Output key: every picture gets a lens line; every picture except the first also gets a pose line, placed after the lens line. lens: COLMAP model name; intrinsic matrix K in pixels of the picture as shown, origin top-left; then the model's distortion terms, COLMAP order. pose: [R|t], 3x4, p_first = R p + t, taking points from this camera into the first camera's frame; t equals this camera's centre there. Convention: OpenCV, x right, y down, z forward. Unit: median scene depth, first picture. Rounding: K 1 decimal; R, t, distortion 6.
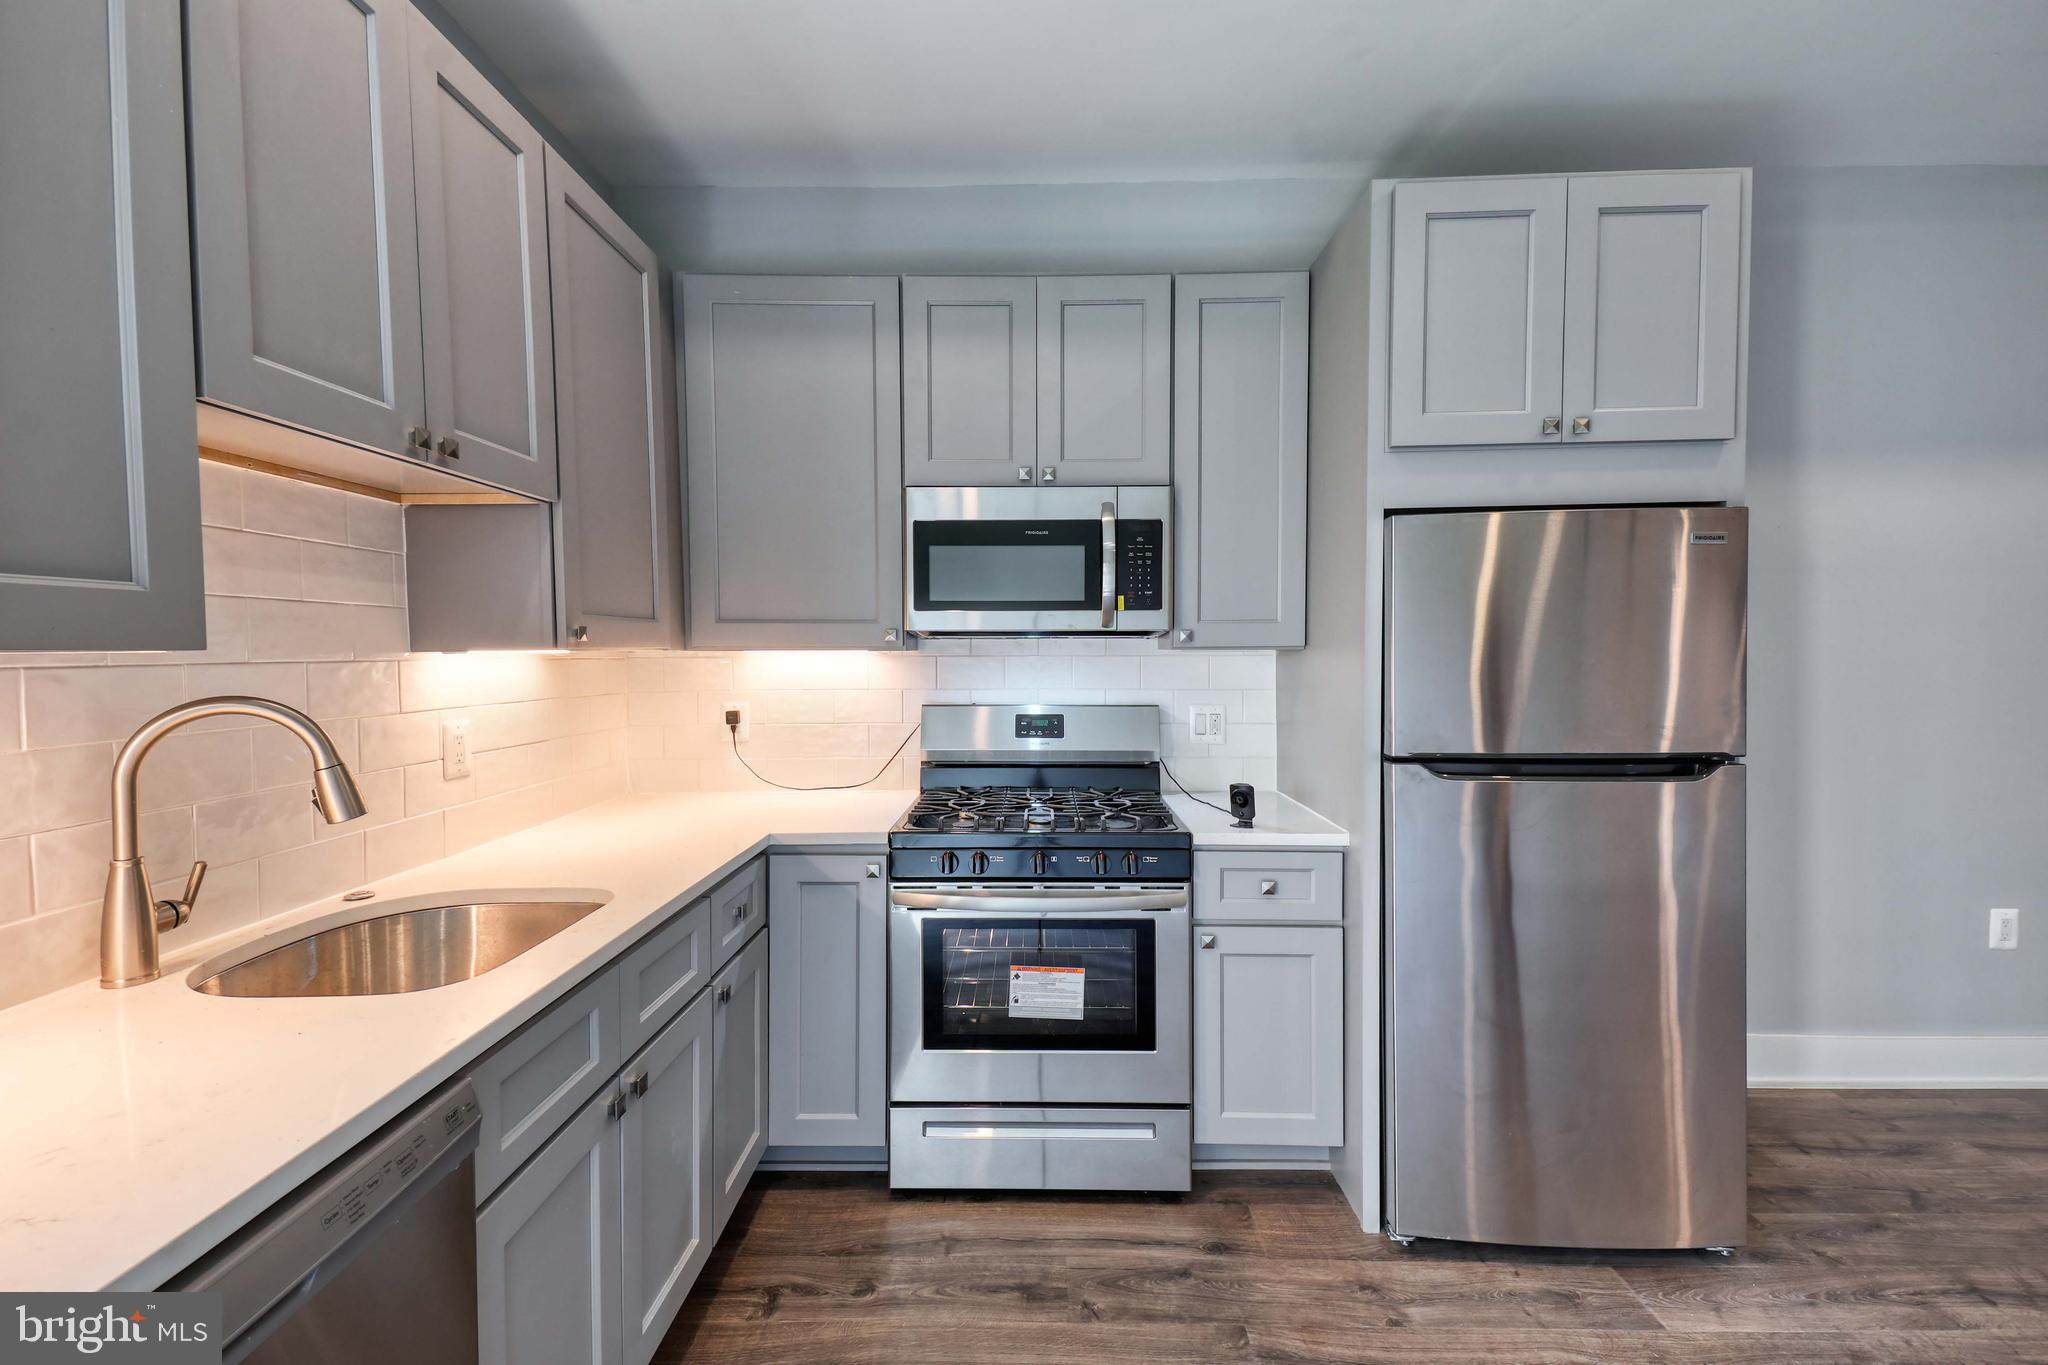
lens RADIAL K [[882.2, 0, 1017.5], [0, 882.2, 674.0], [0, 0, 1]] dist [0.050221, -0.017415]
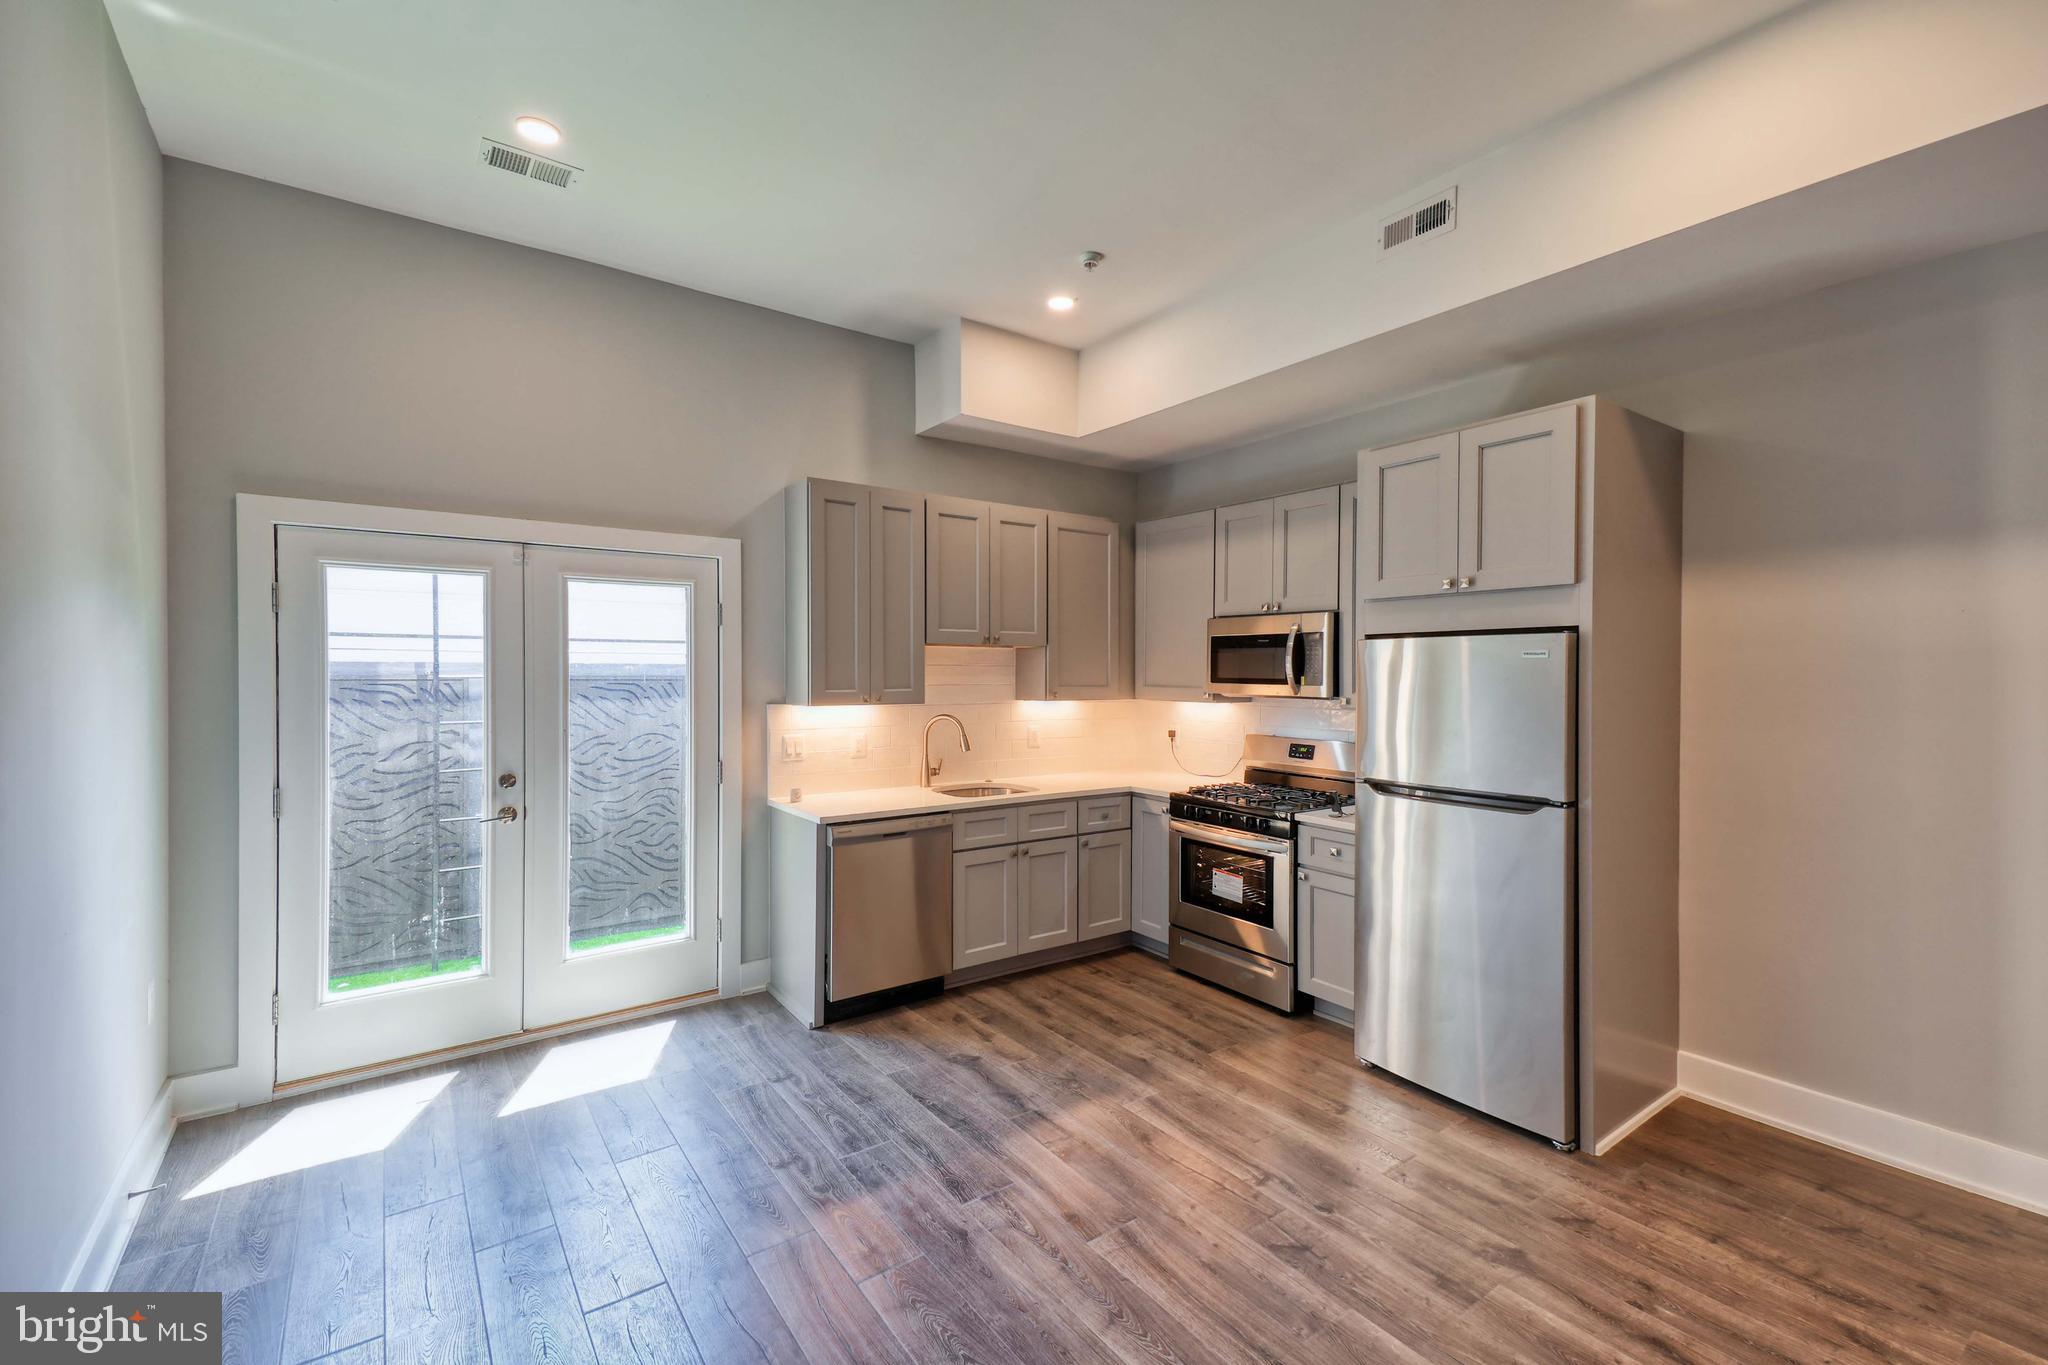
lens RADIAL K [[882.2, 0, 1001.7], [0, 882.2, 669.8], [0, 0, 1]] dist [0.050221, -0.017415]
pose [[0.575063, 0.007439, -0.818075, 1.325308], [-0.029177, 0.999509, -0.011420, -0.072719], [0.817589, 0.030436, 0.574998, -0.525156]]
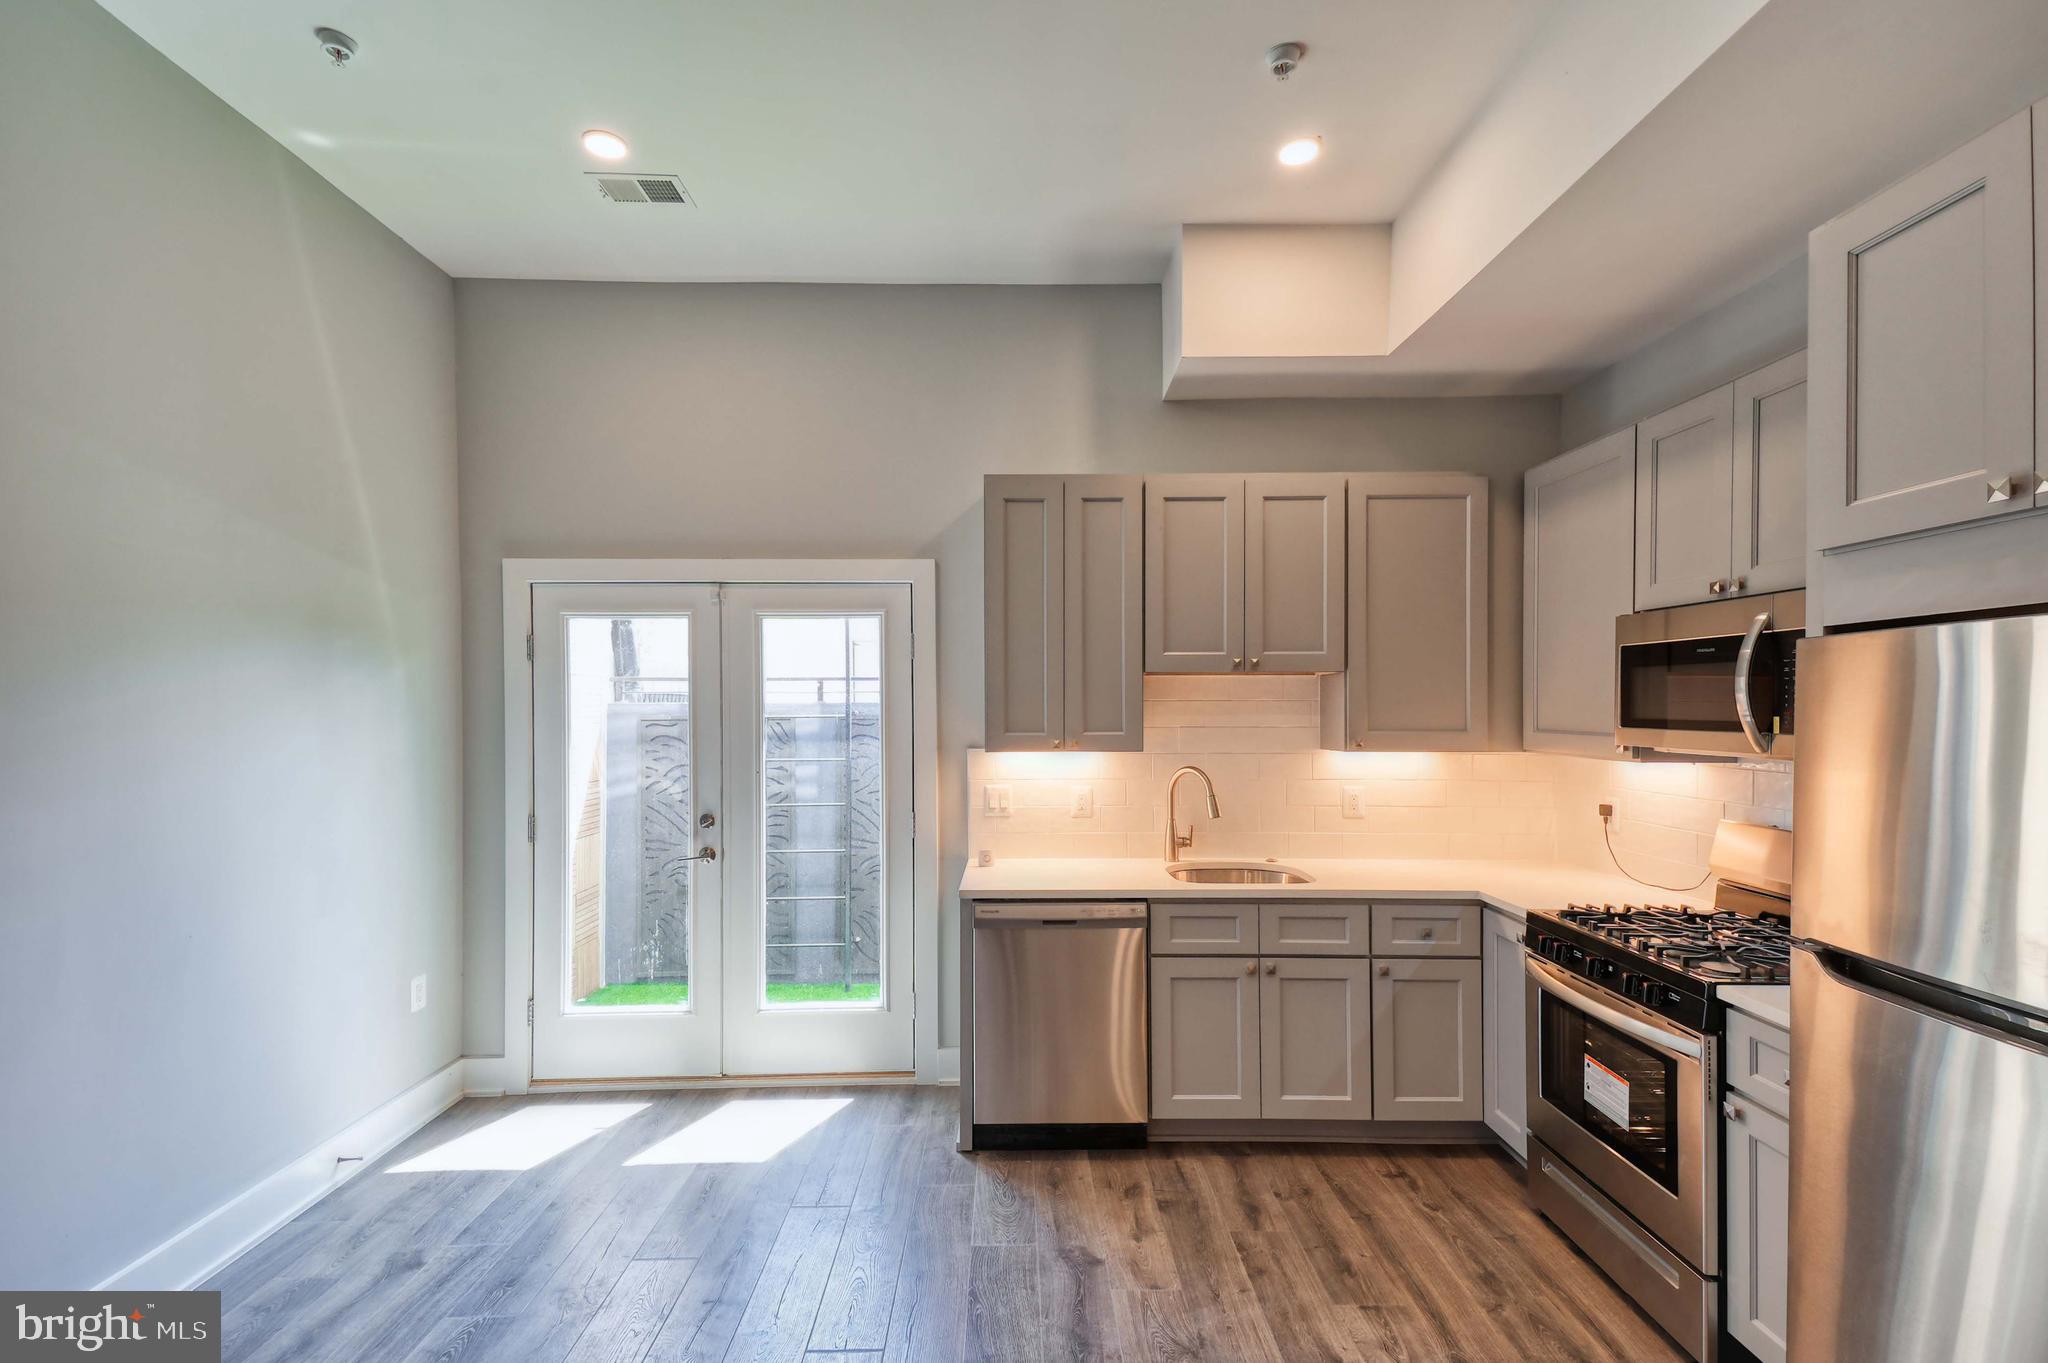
lens RADIAL K [[935.8, 0, 1004.6], [0, 935.8, 706.7], [0, 0, 1]] dist [0.047904, -0.001904]
pose [[0.009101, 0.005143, -0.999945, 1.187367], [-0.024616, 0.999685, 0.004918, -0.094437], [0.999656, 0.024570, 0.009225, 0.248476]]
